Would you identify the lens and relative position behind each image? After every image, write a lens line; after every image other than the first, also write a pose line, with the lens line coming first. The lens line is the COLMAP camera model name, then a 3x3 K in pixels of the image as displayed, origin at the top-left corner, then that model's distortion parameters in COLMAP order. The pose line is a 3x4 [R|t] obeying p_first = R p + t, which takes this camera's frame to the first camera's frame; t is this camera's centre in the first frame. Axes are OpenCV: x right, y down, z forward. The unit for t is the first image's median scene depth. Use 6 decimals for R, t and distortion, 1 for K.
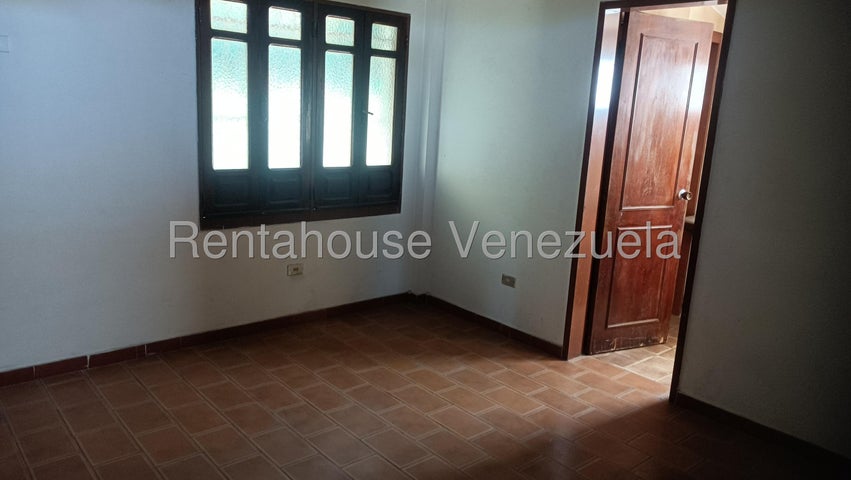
lens RADIAL K [[677.8, 0, 423.9], [0, 677.8, 243.4], [0, 0, 1]] dist [0.078210, 0.001219]
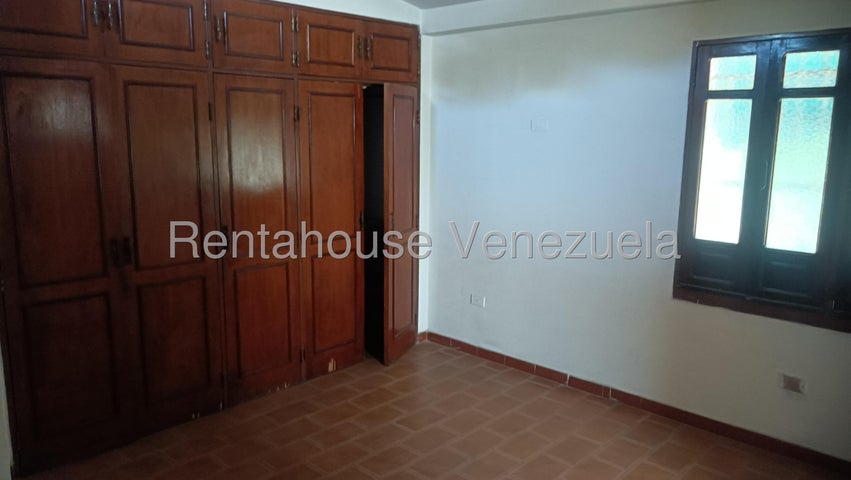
lens RADIAL K [[636.3, 0, 419.7], [0, 636.3, 235.8], [0, 0, 1]] dist [0.037788, -0.012212]
pose [[0.112558, 0.104868, -0.988096, 0.544586], [-0.234283, 0.969180, 0.076172, -0.093539], [0.965630, 0.222920, 0.133658, 0.553019]]
